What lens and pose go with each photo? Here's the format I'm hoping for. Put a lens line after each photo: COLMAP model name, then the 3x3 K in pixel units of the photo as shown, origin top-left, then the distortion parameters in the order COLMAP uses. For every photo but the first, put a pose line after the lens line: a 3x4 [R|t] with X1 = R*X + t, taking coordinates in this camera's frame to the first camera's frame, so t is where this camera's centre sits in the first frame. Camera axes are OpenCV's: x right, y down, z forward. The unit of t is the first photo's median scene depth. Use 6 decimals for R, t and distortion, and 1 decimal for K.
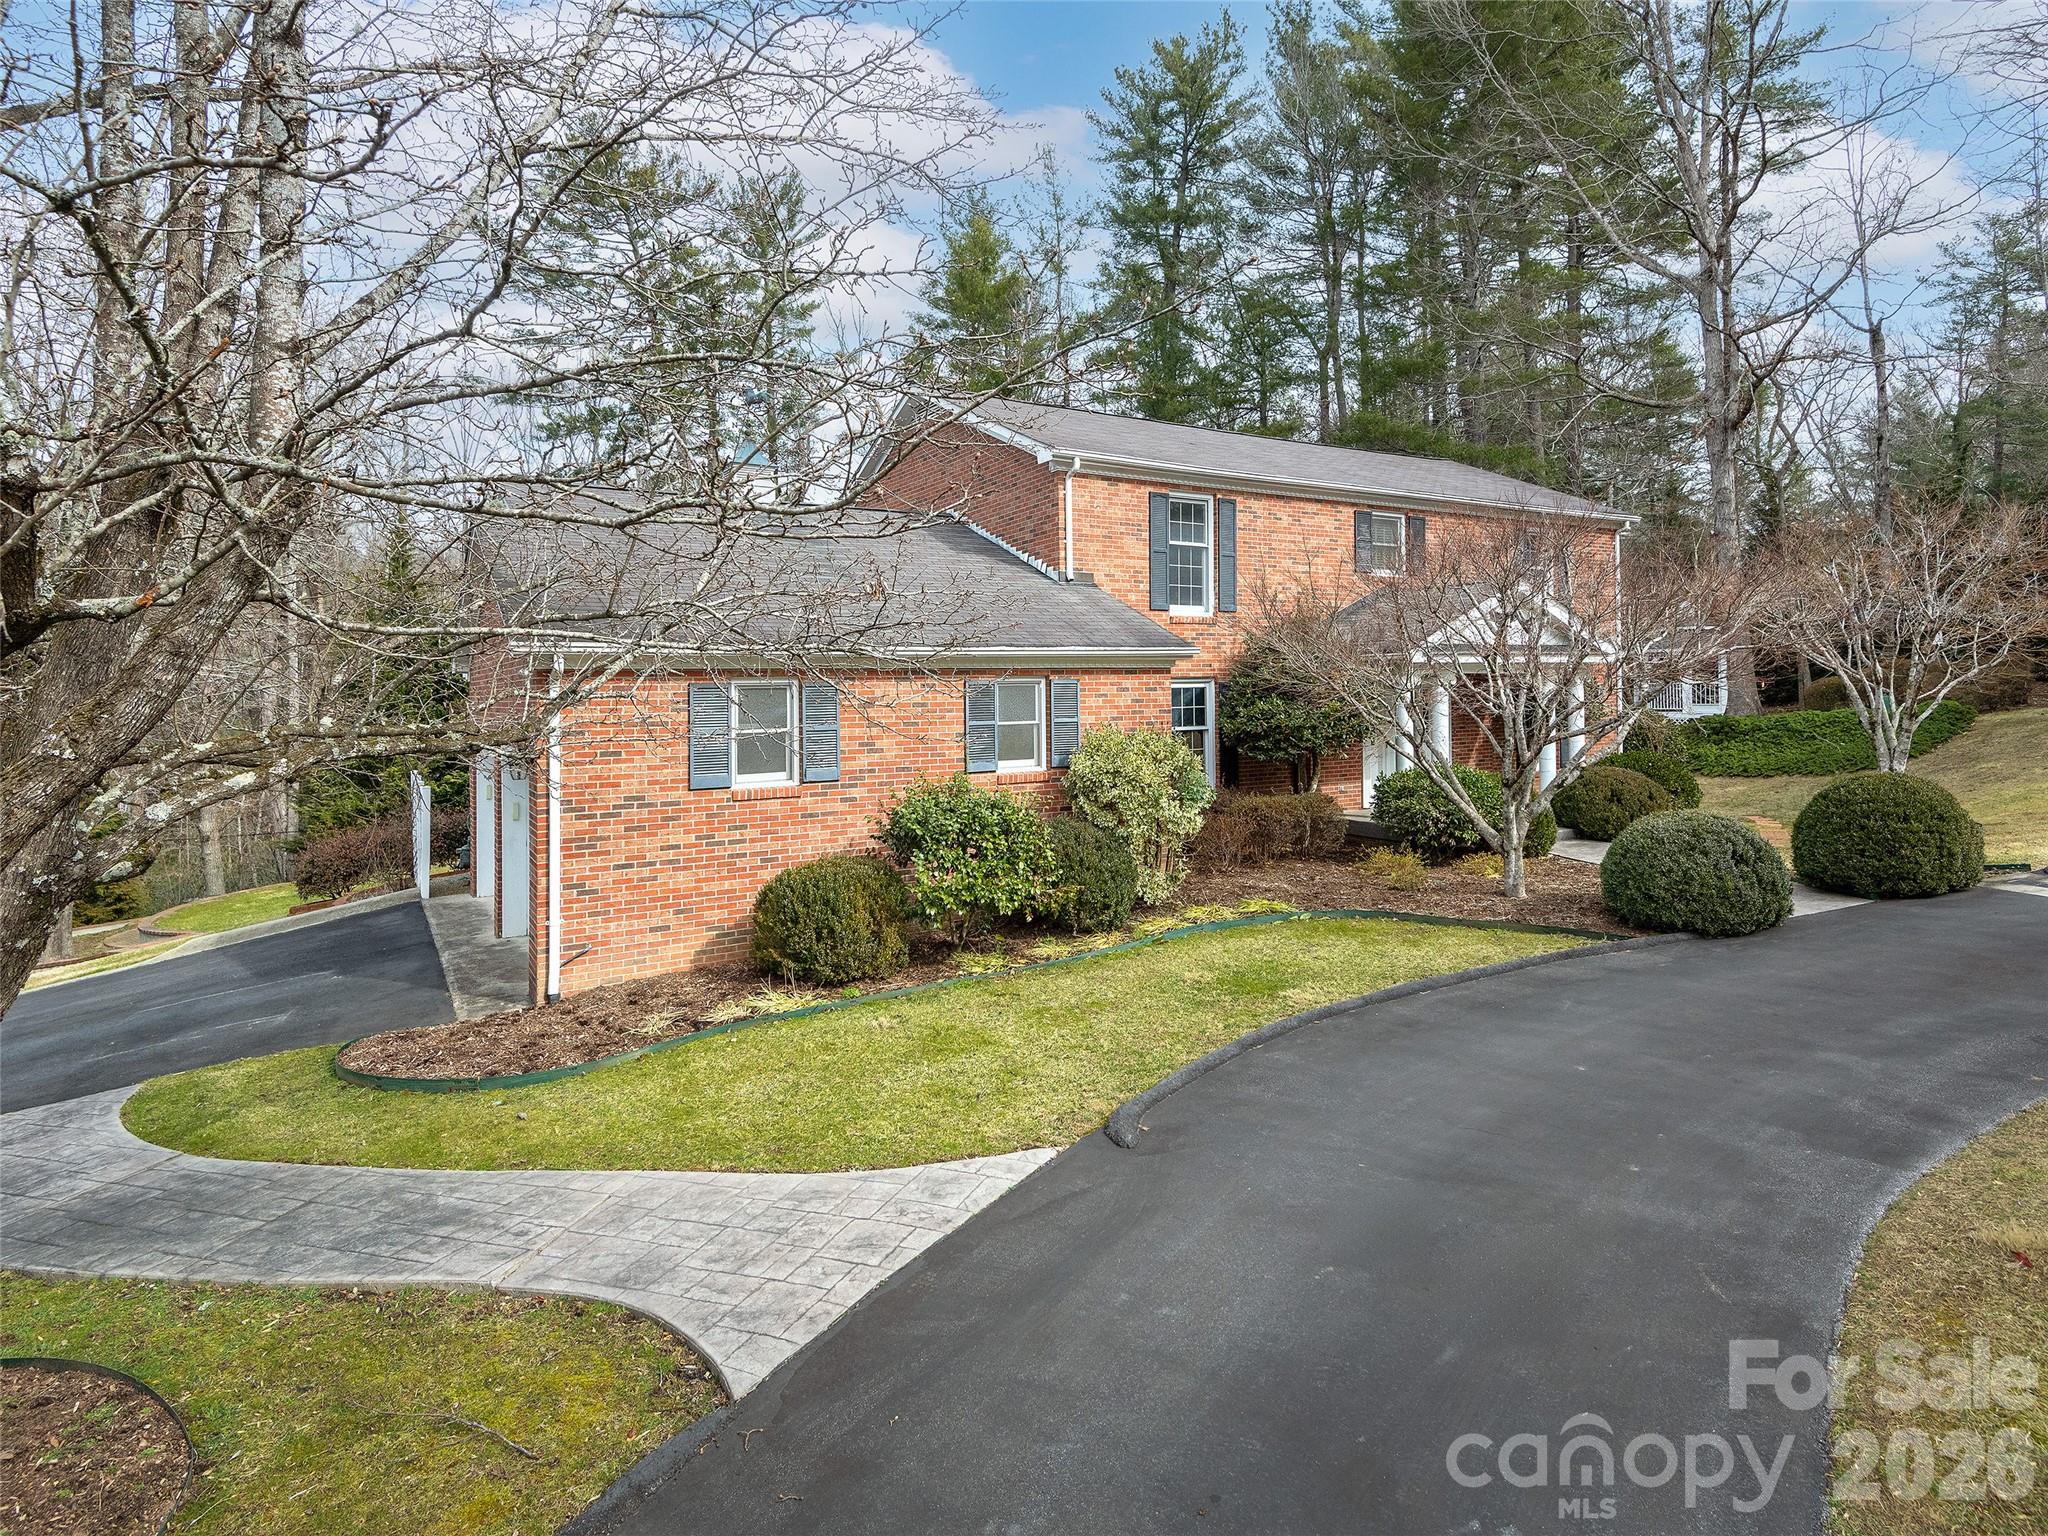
lens RADIAL K [[1060.7, 0, 1025.6], [0, 1060.7, 776.3], [0, 0, 1]] dist [0.020774, -0.003683]
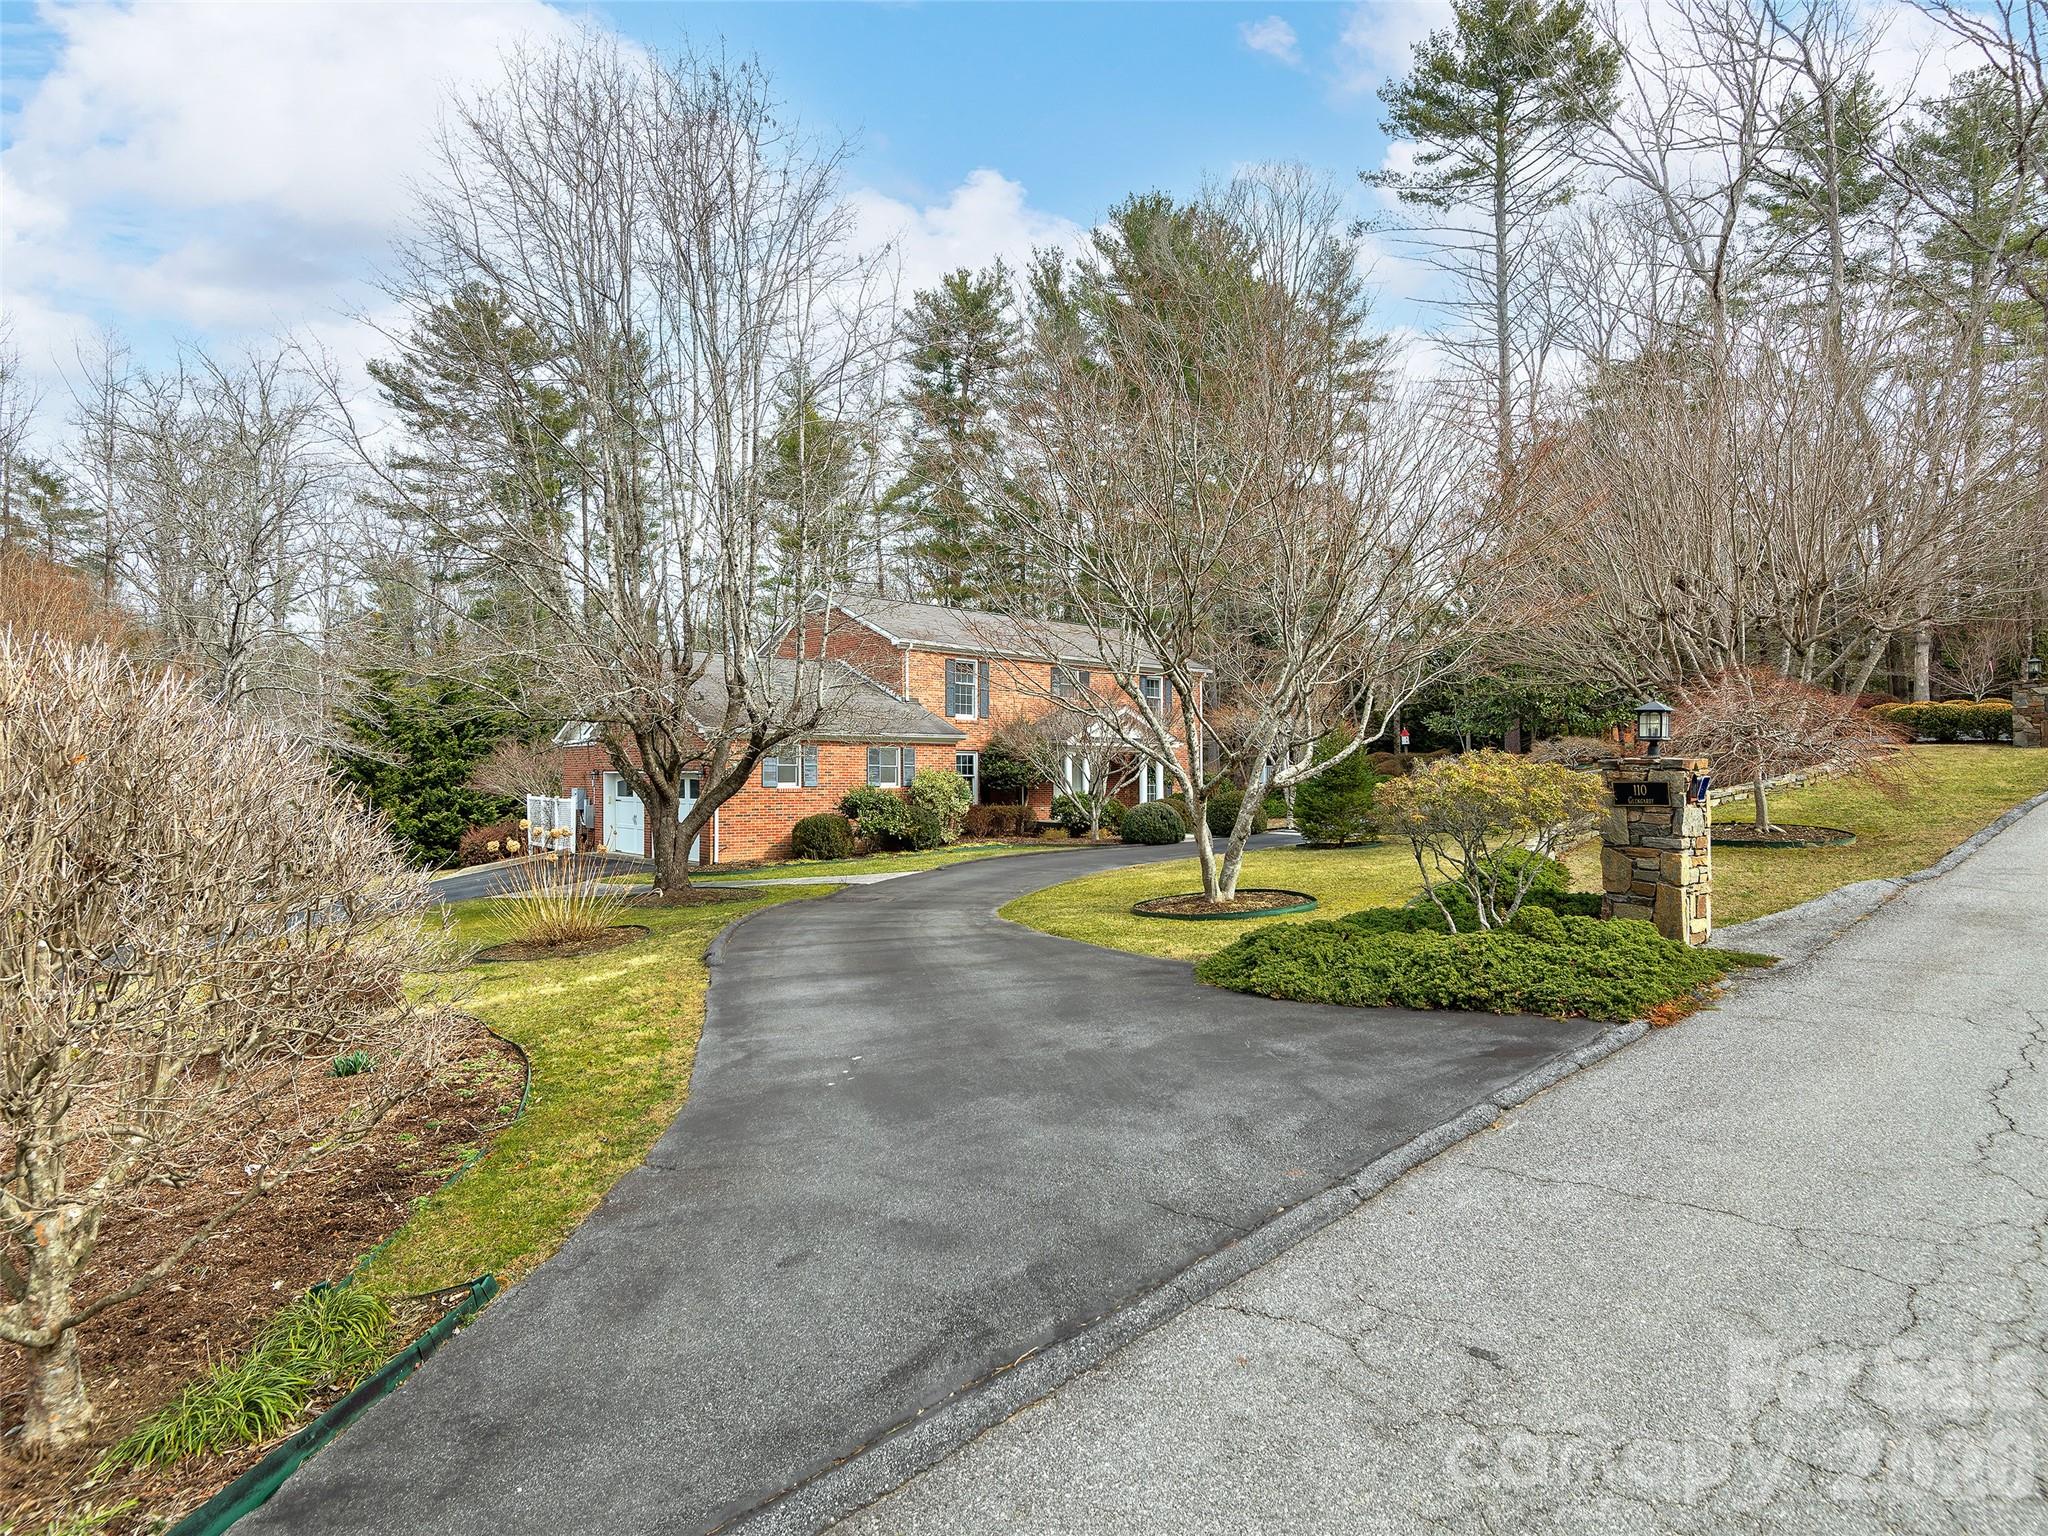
lens RADIAL K [[1103.4, 0, 1025.2], [0, 1103.4, 760.8], [0, 0, 1]] dist [0.004637, 0.000001]
pose [[0.980512, 0.017196, 0.195703, -0.148241], [0.002735, 0.994870, -0.101124, 0.143844], [-0.196438, 0.099689, 0.975435, -1.099636]]
